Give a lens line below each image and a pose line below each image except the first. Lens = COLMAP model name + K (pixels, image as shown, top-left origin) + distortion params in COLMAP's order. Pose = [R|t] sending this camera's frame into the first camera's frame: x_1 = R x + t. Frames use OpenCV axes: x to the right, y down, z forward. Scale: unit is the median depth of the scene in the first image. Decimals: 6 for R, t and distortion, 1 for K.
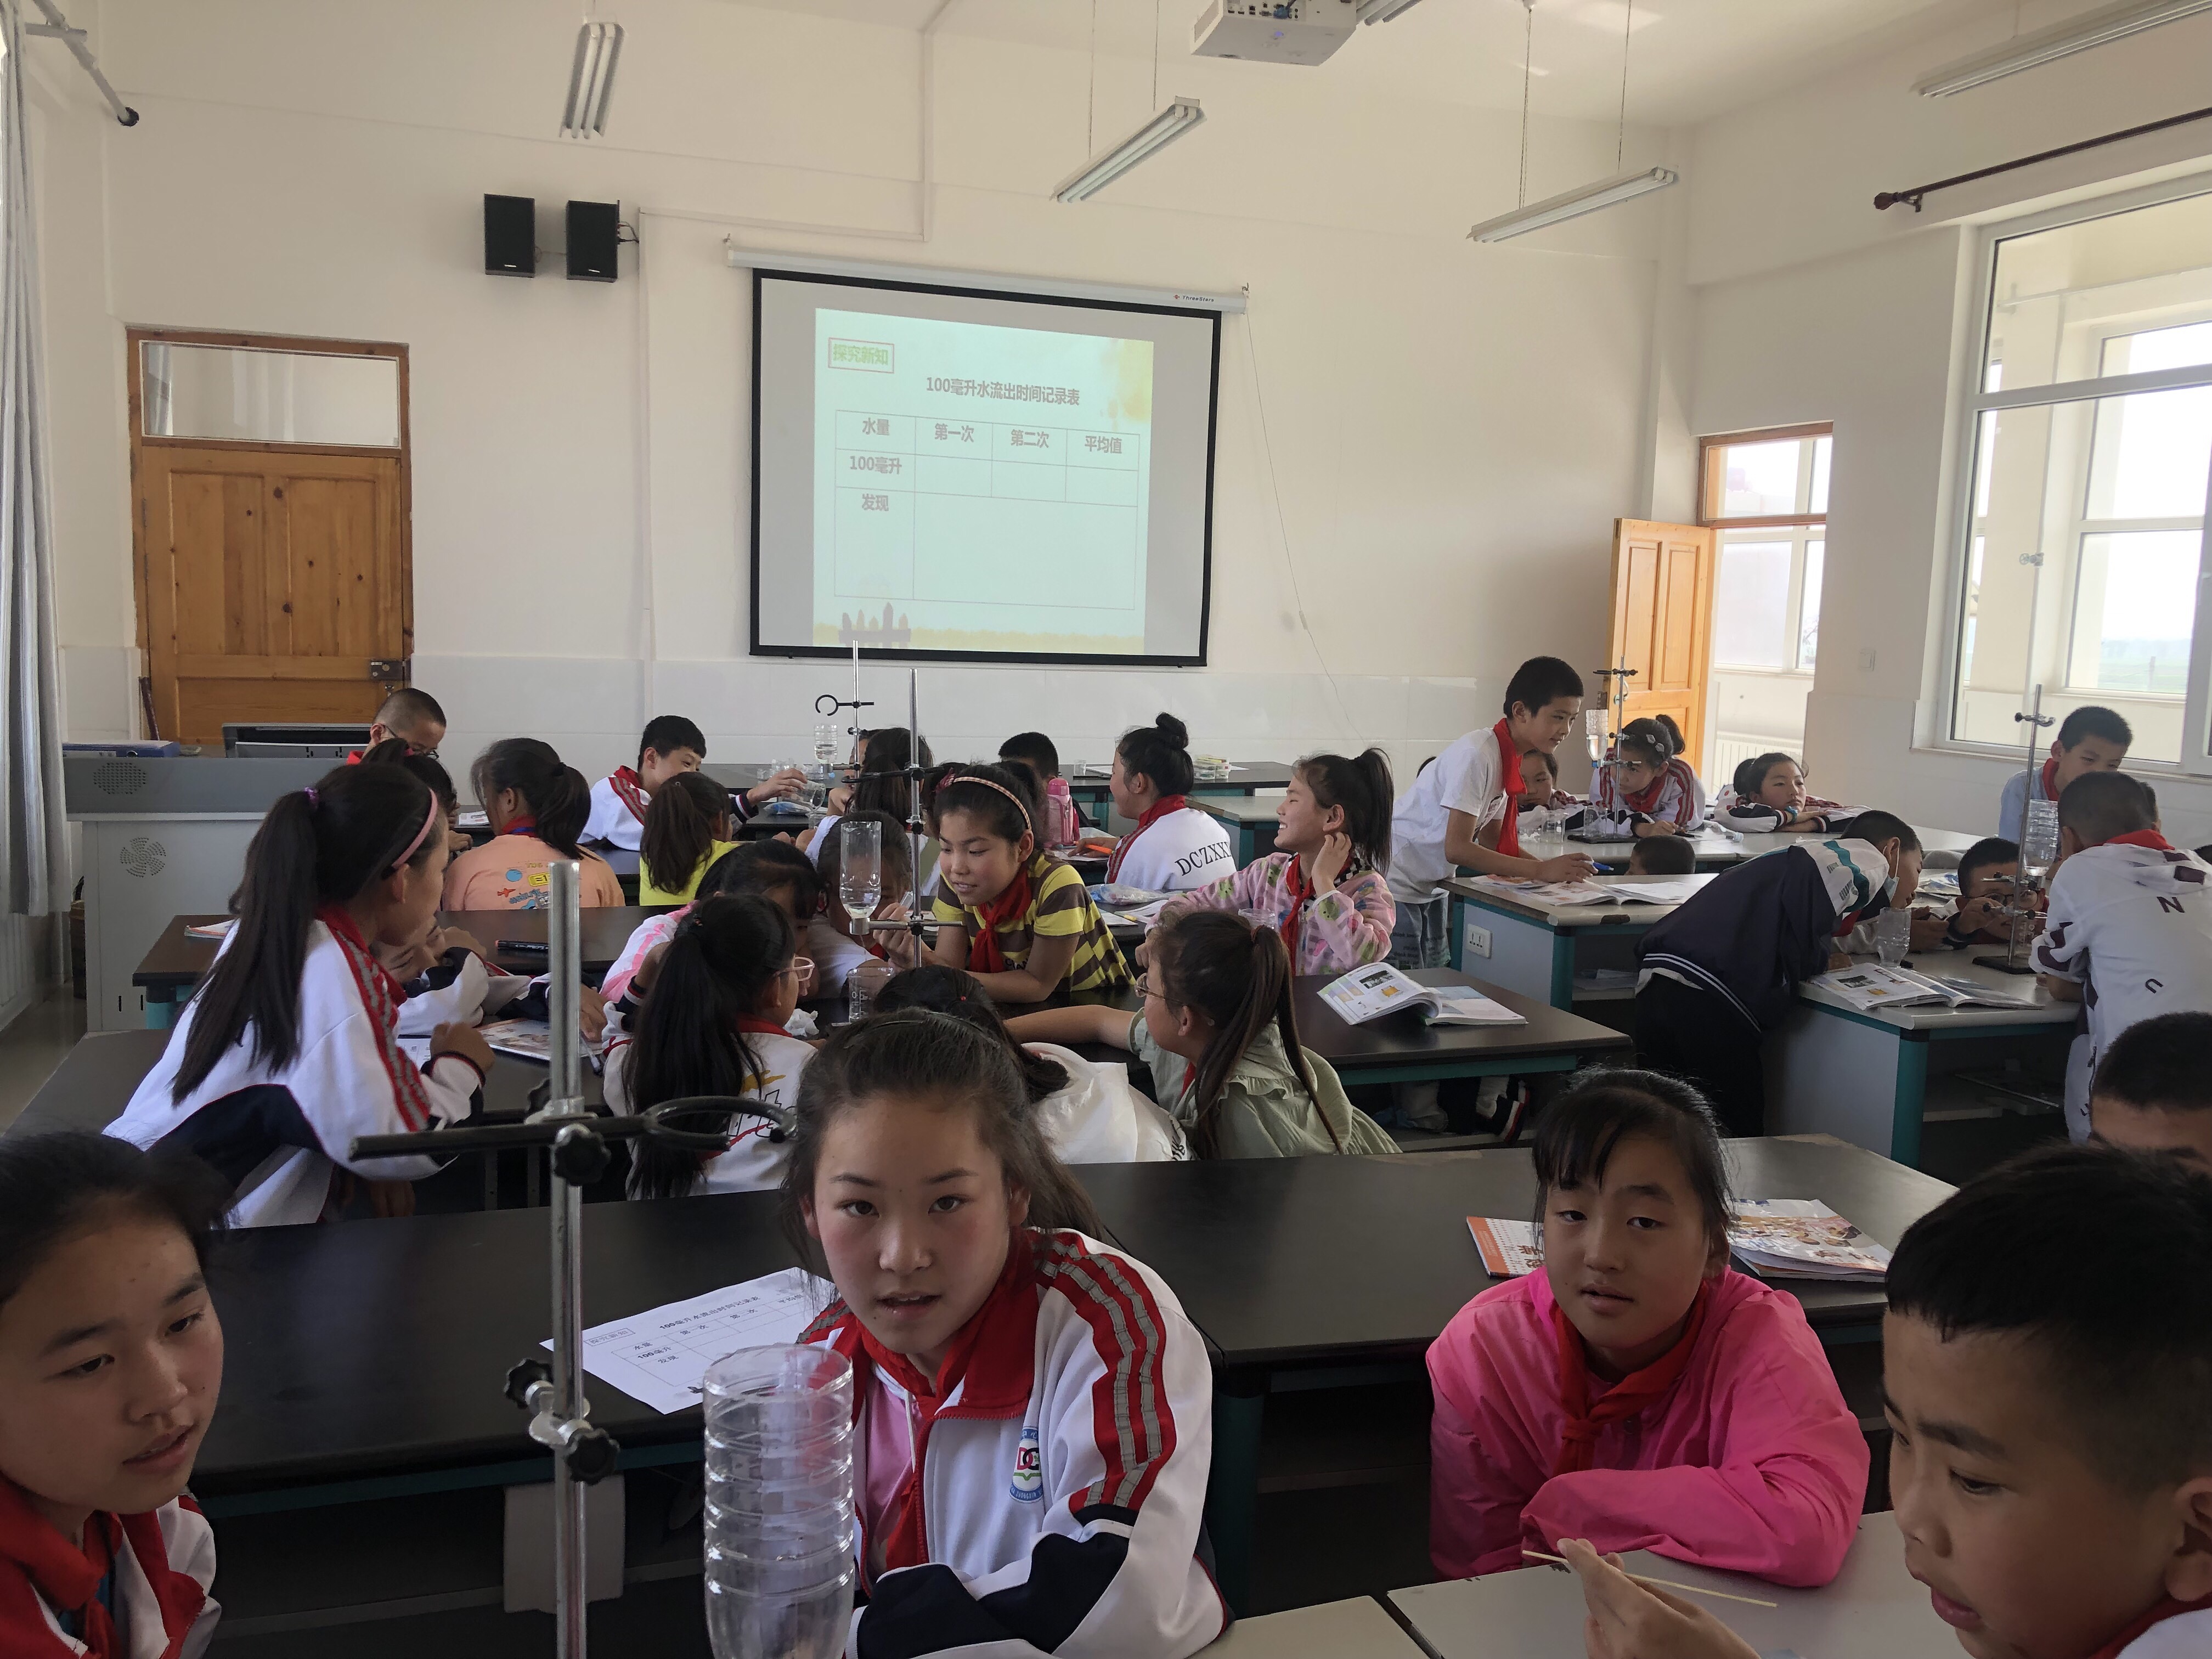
lens RADIAL K [[1812.5, 0, 1097.6], [0, 1812.5, 835.6], [0, 0, 1]] dist [0.037603, -0.029020]
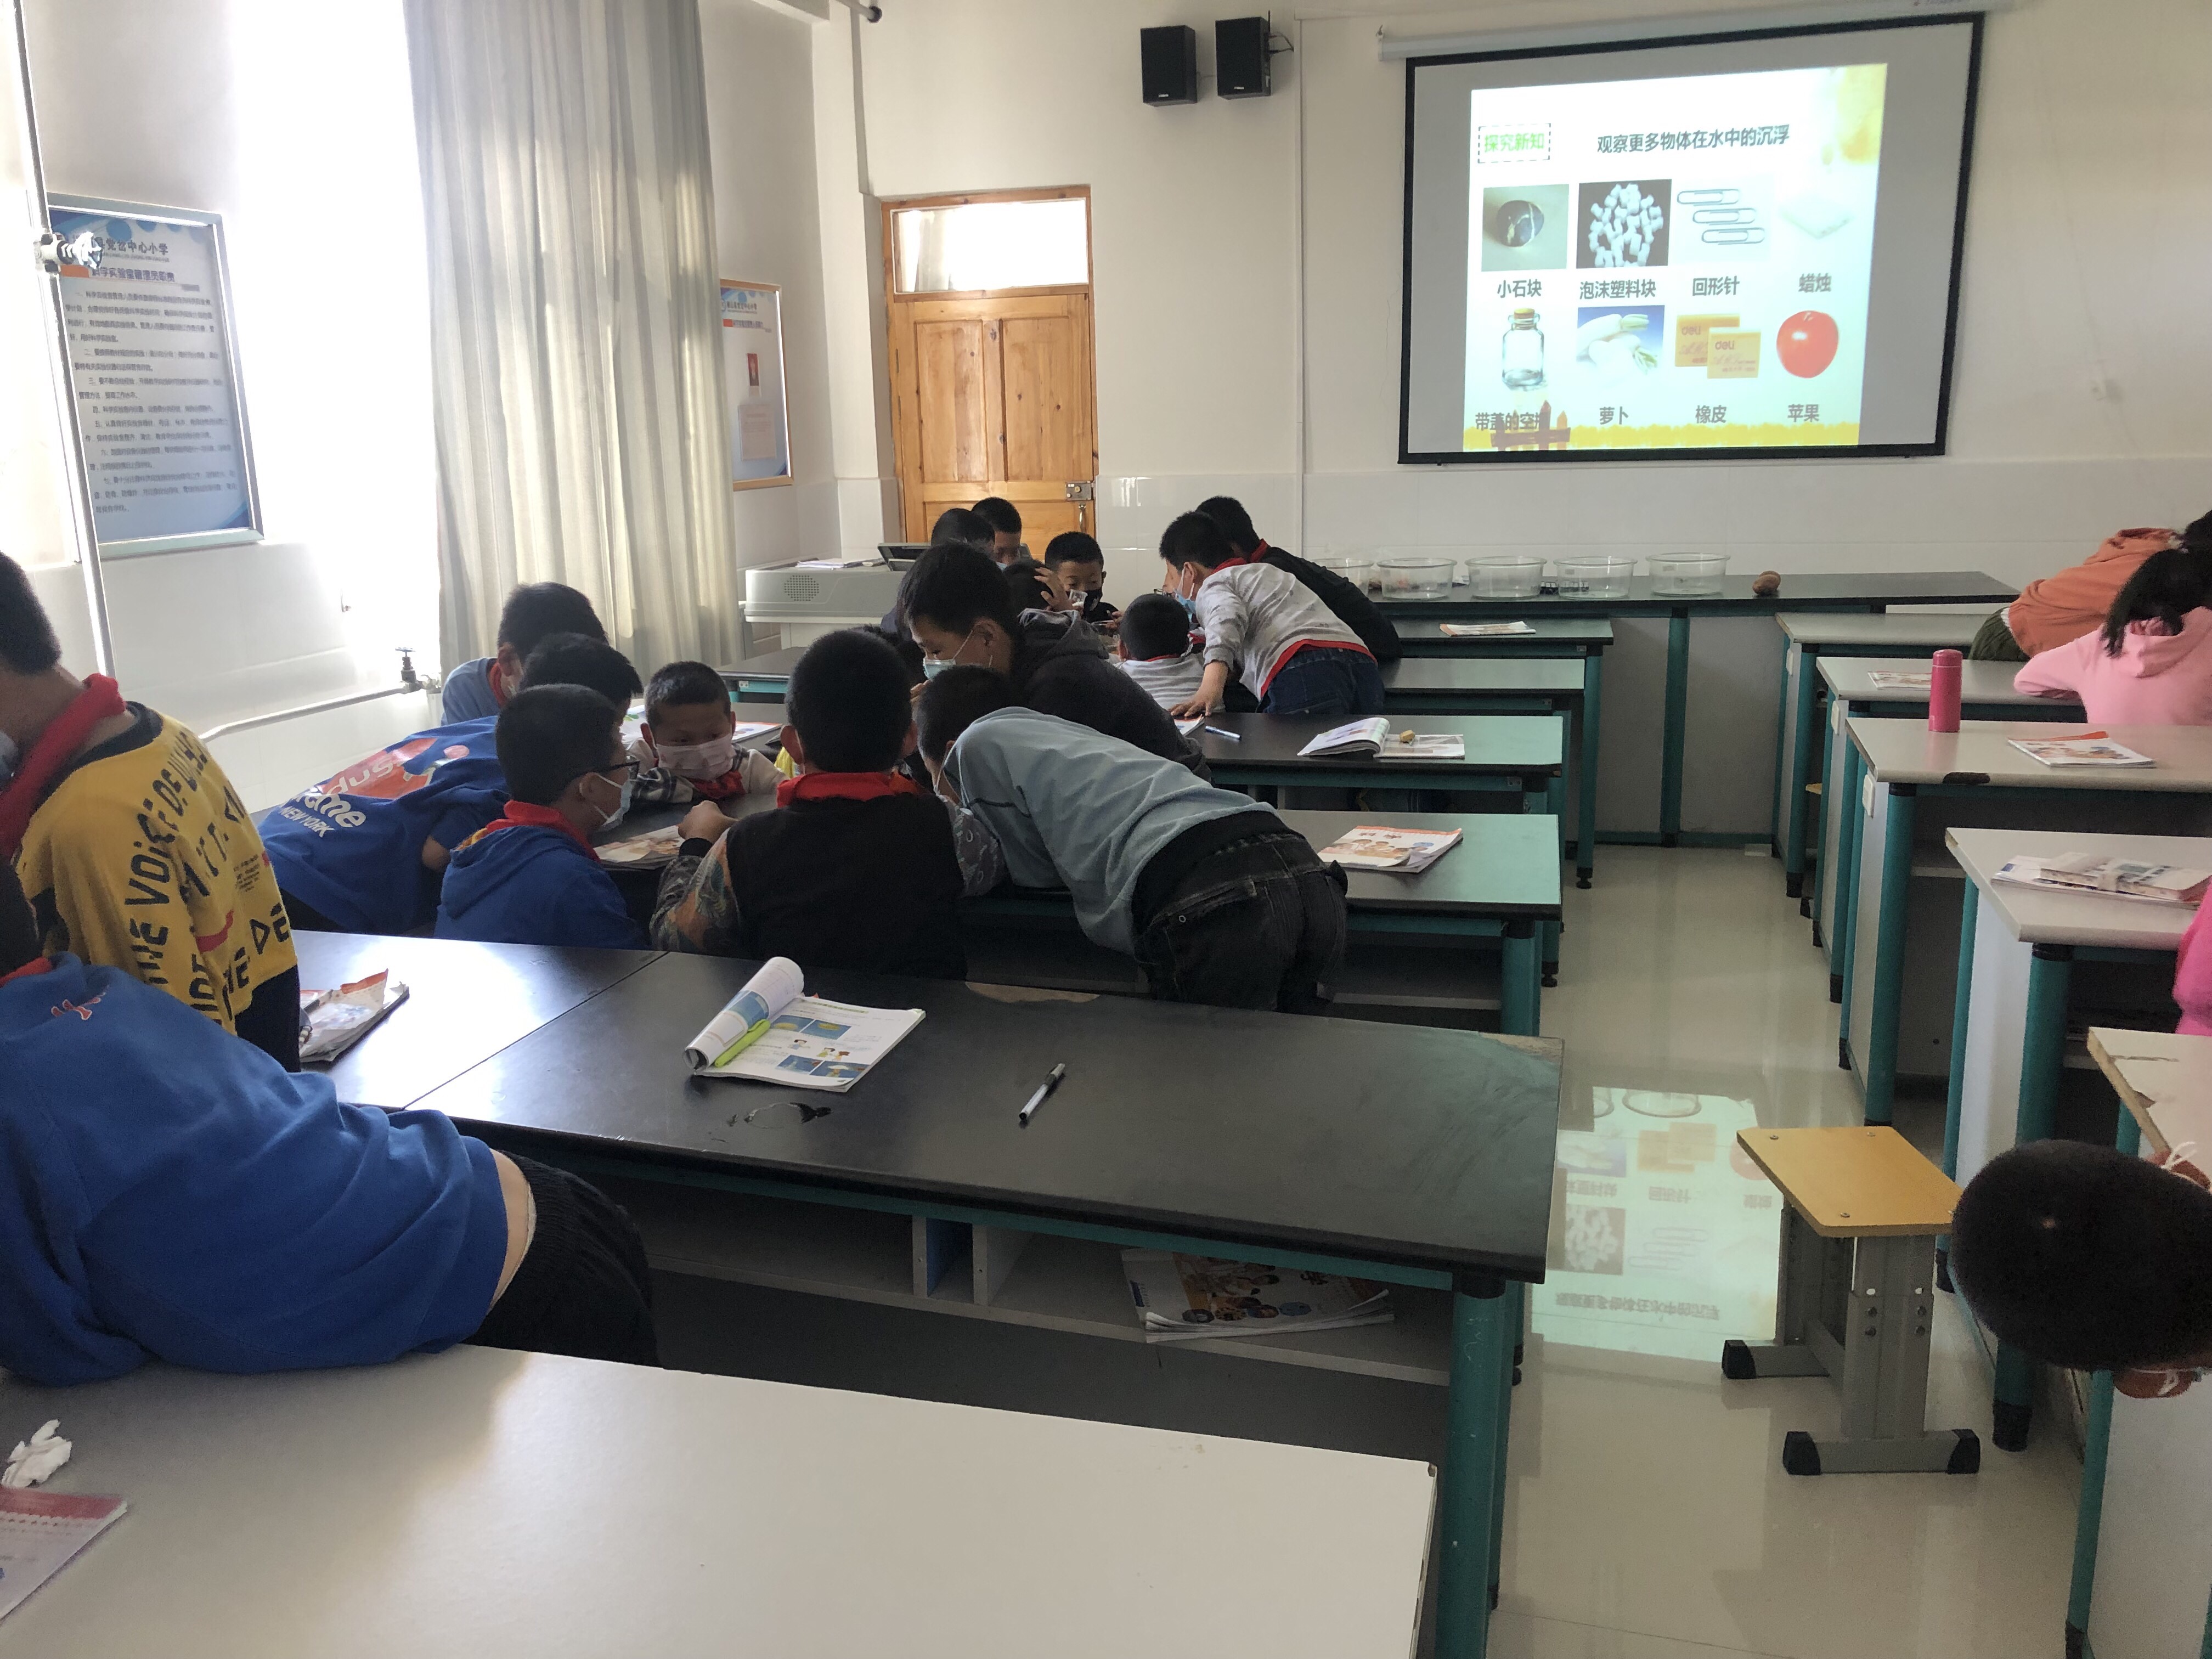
lens RADIAL K [[1812.5, 0, 1098.4], [0, 1812.5, 815.7], [0, 0, 1]] dist [0.037603, -0.029020]
pose [[0.830020, 0.071620, -0.553117, 0.244186], [-0.019608, 0.994855, 0.099393, -0.004014], [0.557390, -0.071653, 0.827153, 0.079763]]
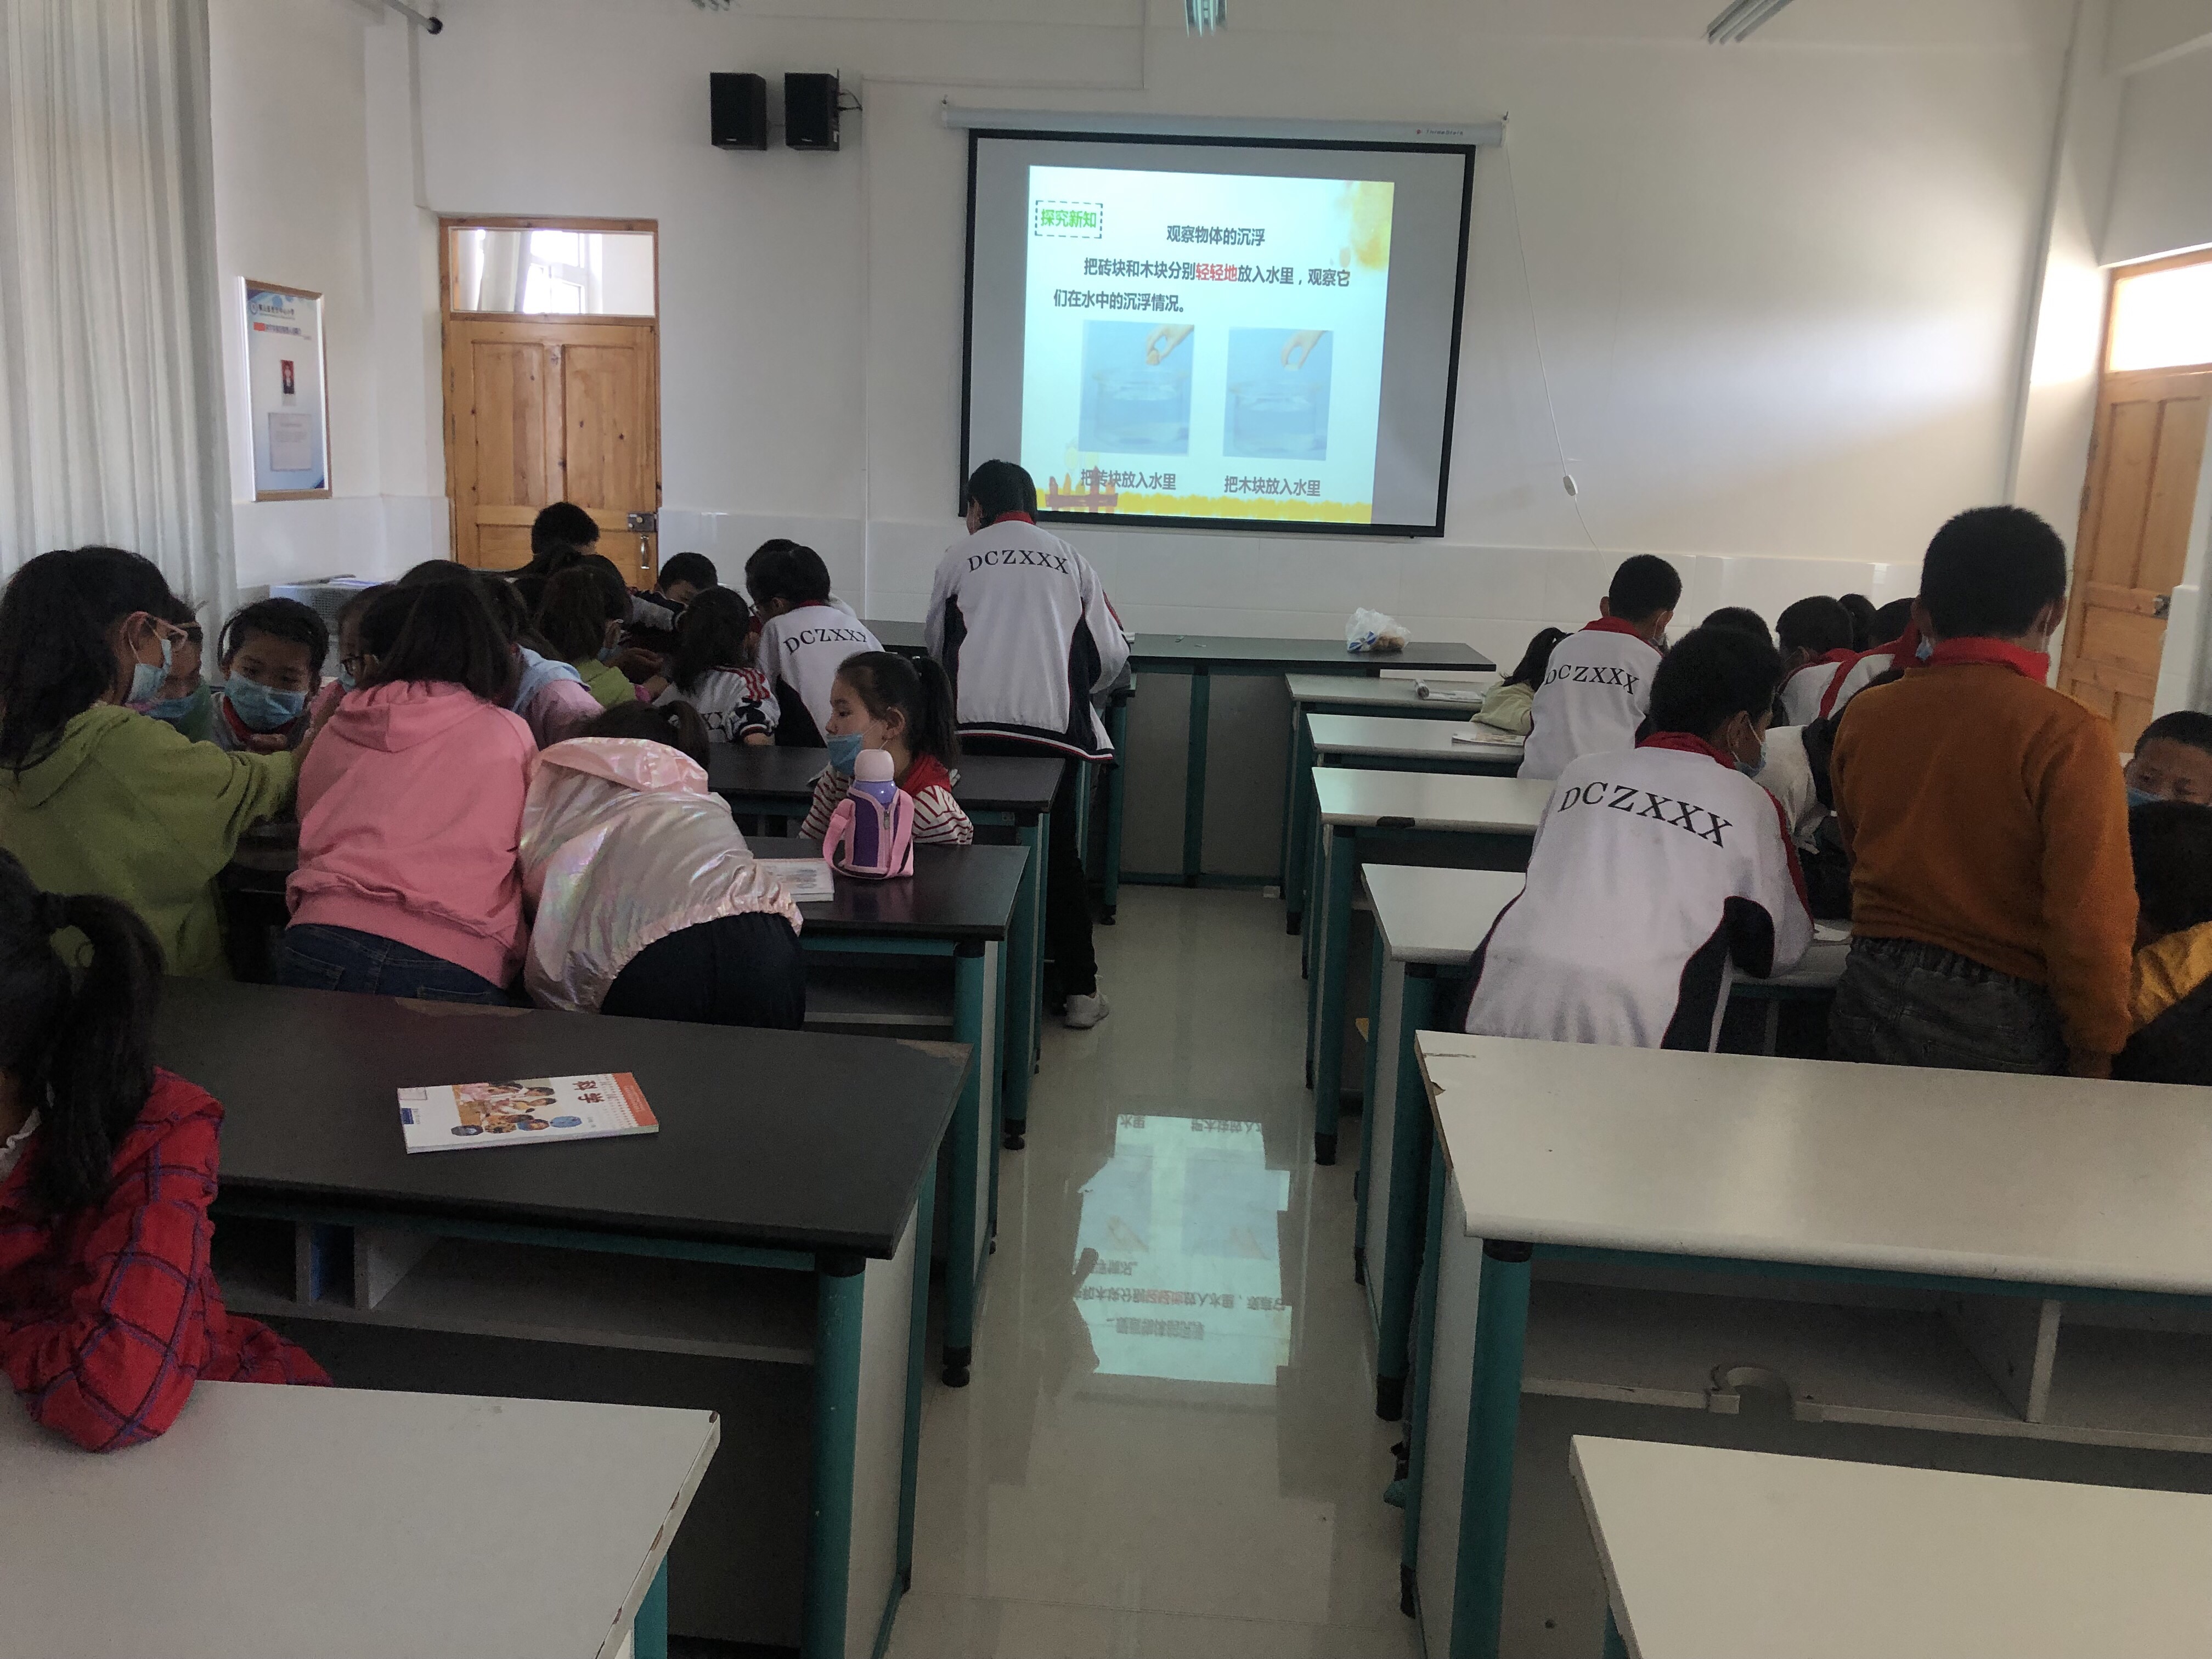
lens RADIAL K [[1812.5, 0, 1095.6], [0, 1812.5, 804.4], [0, 0, 1]] dist [0.037603, -0.029020]
pose [[0.925955, 0.076386, -0.369828, 0.283410], [-0.058433, 0.996515, 0.059525, -0.002303], [0.373086, -0.033507, 0.927192, 0.077875]]
